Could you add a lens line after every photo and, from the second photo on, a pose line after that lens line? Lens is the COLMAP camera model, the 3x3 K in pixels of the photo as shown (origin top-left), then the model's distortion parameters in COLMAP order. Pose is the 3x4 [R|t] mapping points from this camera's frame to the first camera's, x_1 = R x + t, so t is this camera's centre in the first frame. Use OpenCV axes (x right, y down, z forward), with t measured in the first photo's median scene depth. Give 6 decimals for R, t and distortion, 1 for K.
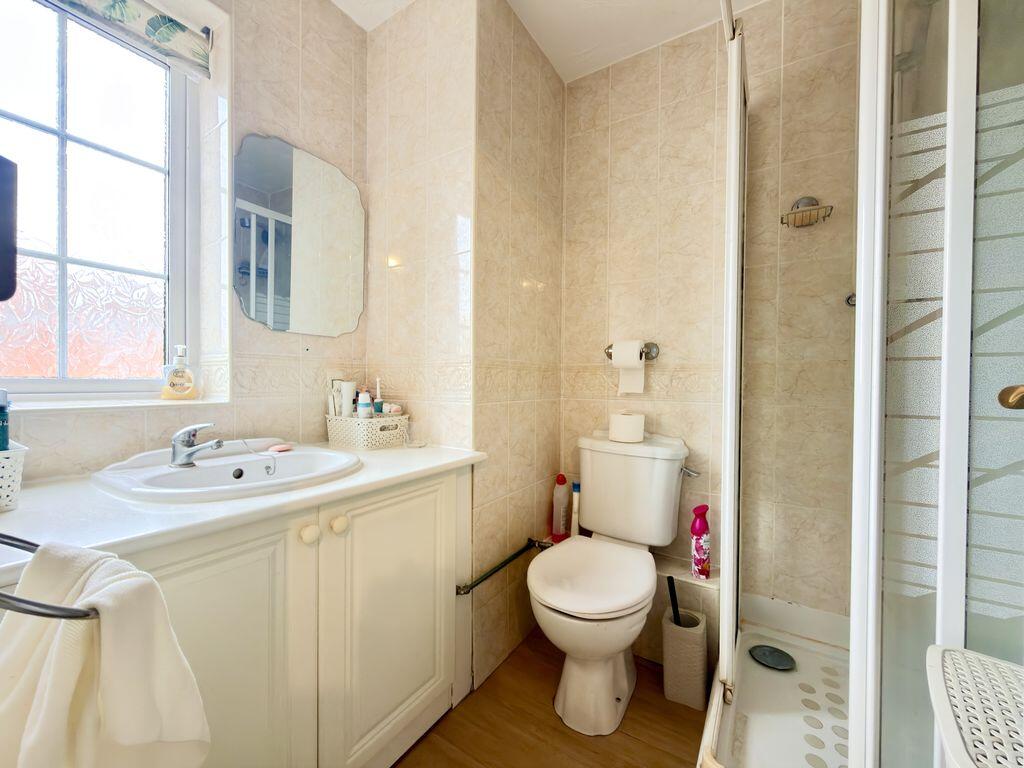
lens RADIAL K [[402.9, 0, 513.2], [0, 402.9, 384.0], [0, 0, 1]] dist [-0.001571, -0.000055]
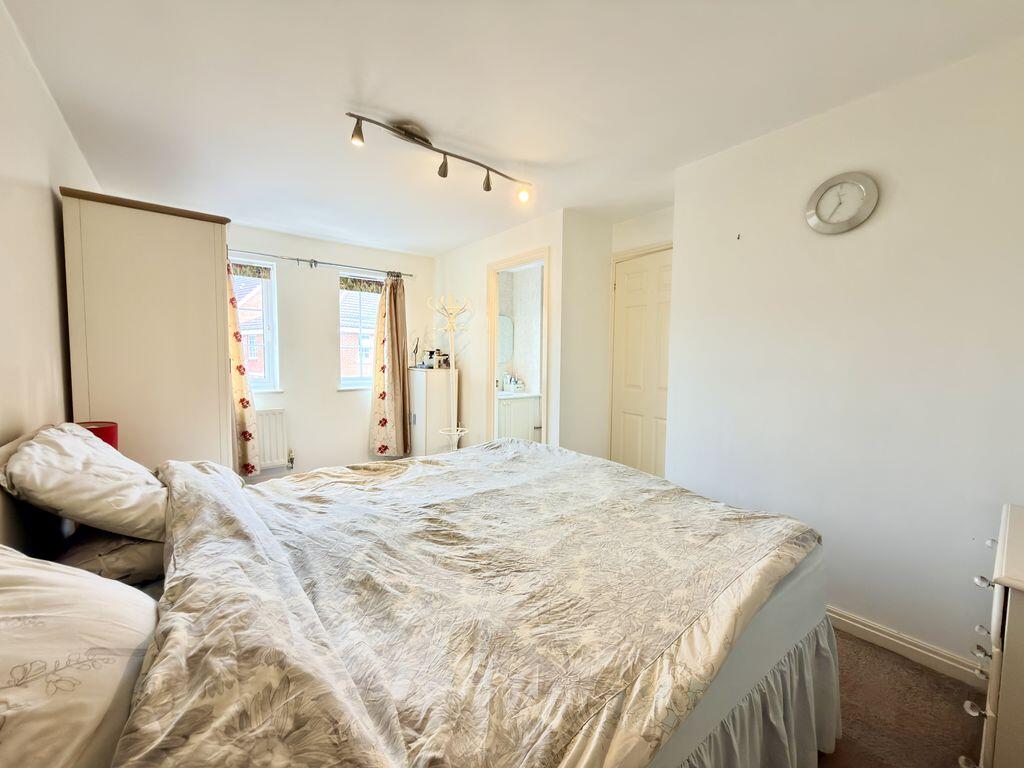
lens RADIAL K [[402.9, 0, 512.2], [0, 402.9, 388.0], [0, 0, 1]] dist [-0.001571, -0.000055]
pose [[0.946021, 0.020113, -0.323481, 0.826555], [-0.005409, 0.998913, 0.046290, -0.058289], [0.324061, -0.042041, 0.945102, -2.512590]]
